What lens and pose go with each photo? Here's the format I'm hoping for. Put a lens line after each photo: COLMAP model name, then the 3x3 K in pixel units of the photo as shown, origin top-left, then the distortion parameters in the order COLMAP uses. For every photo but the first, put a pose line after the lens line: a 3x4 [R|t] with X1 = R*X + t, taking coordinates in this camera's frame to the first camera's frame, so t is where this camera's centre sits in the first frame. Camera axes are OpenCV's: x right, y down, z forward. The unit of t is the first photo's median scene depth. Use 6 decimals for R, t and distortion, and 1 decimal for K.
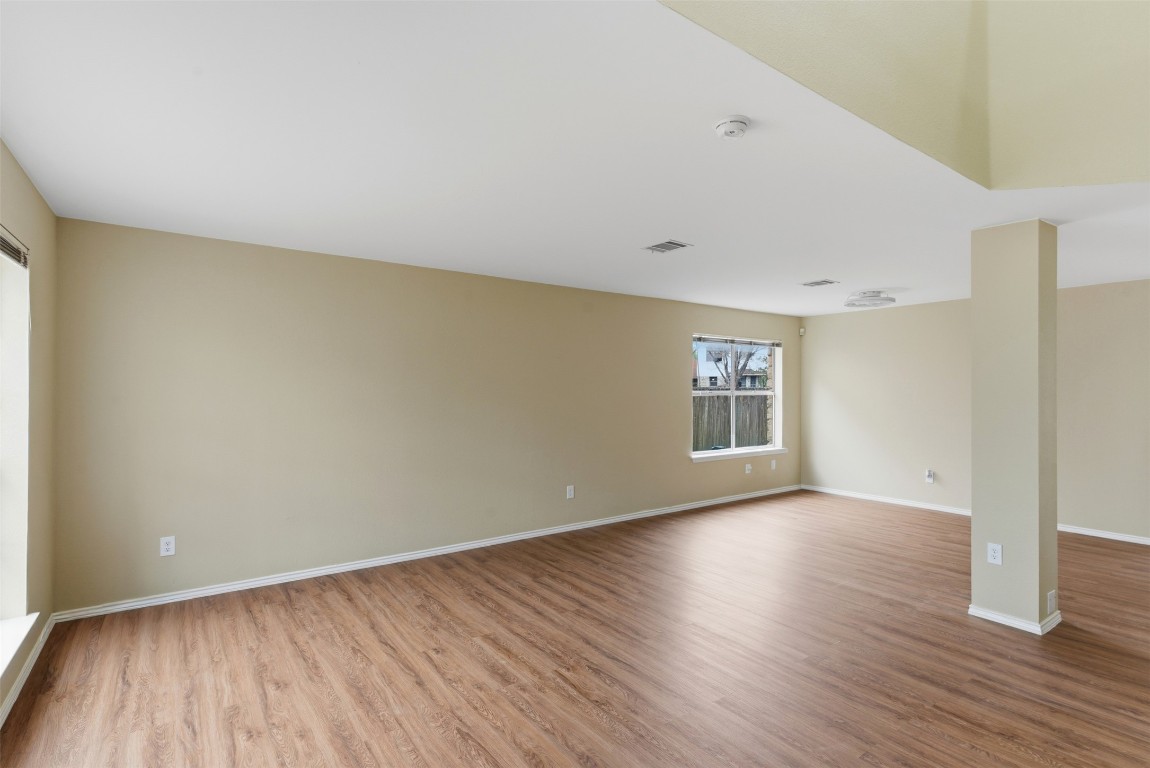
lens RADIAL K [[551.3, 0, 574.0], [0, 551.3, 381.7], [0, 0, 1]] dist [-0.000909, -0.001474]
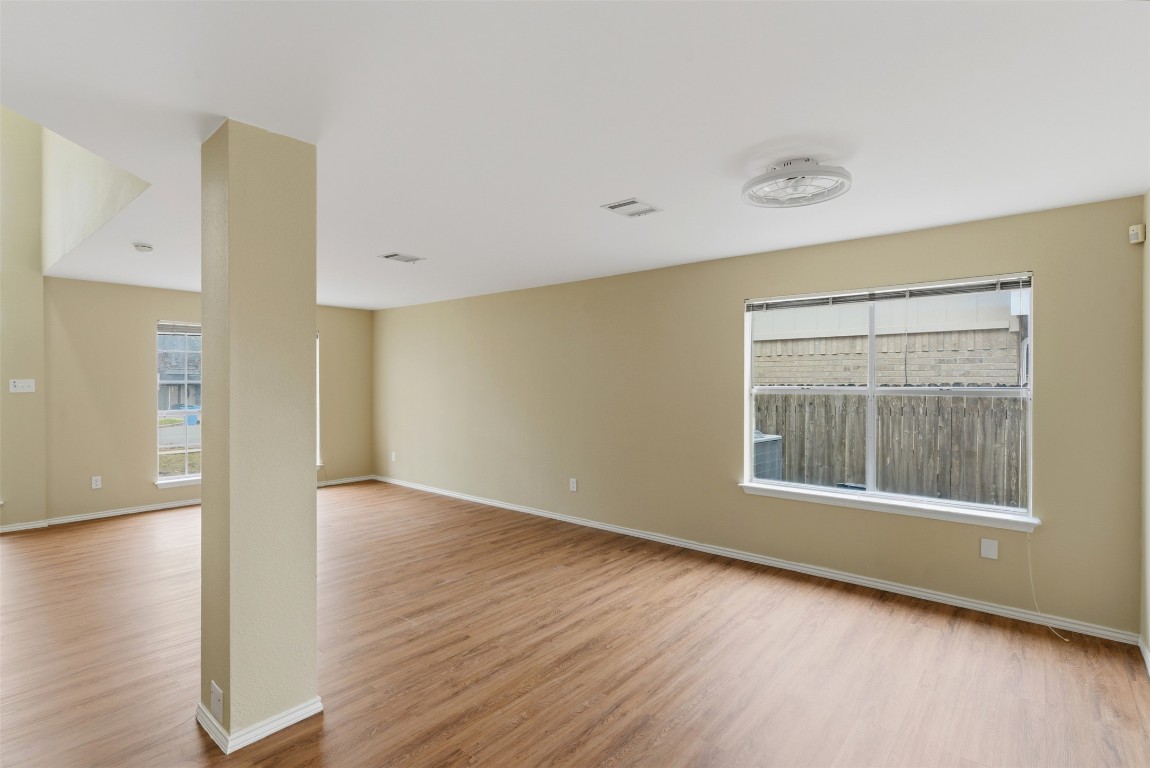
lens RADIAL K [[551.3, 0, 574.0], [0, 551.3, 381.7], [0, 0, 1]] dist [-0.000909, -0.001474]
pose [[0.250165, -0.001855, -0.968201, 1.147591], [0.011465, 0.999934, 0.001046, 0.011875], [0.968135, -0.011362, 0.250170, 0.885158]]
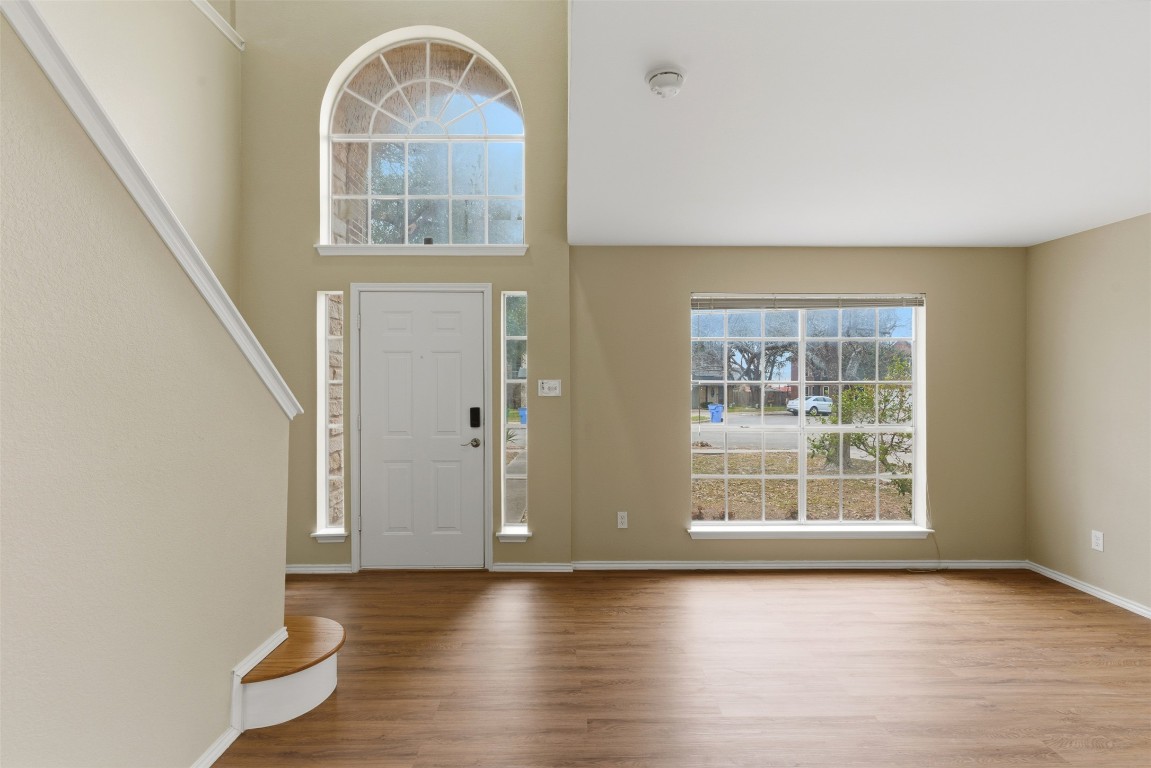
lens RADIAL K [[551.8, 0, 574.5], [0, 551.8, 381.7], [0, 0, 1]] dist [-0.000909, -0.001474]
pose [[-0.565415, -0.001440, -0.824805, 0.483476], [0.009825, 0.999916, -0.008481, 0.006768], [0.824748, -0.012898, -0.565353, 0.607709]]
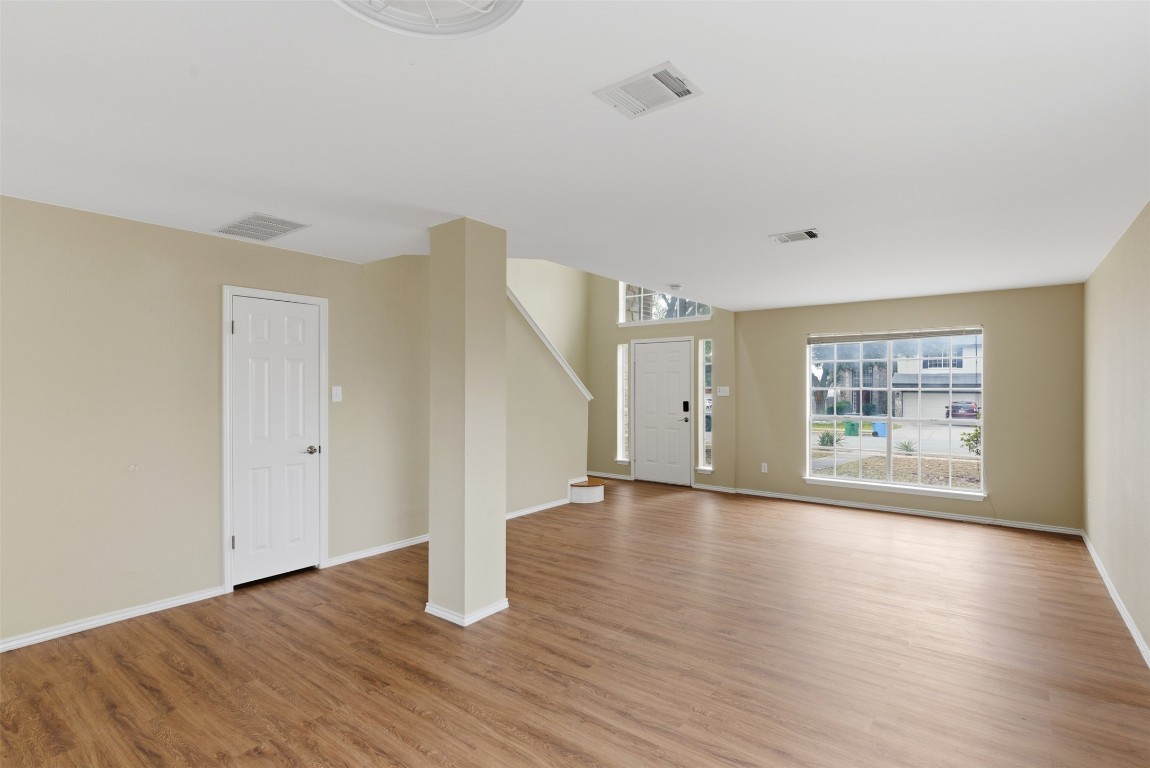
lens RADIAL K [[558.5, 0, 575.0], [0, 558.5, 384.0], [0, 0, 1]] dist [0.002770, -0.000073]
pose [[-0.956359, -0.006588, -0.292120, 0.670209], [-0.000948, 0.999811, -0.019442, 0.019620], [0.292192, -0.018317, -0.956184, 1.508892]]
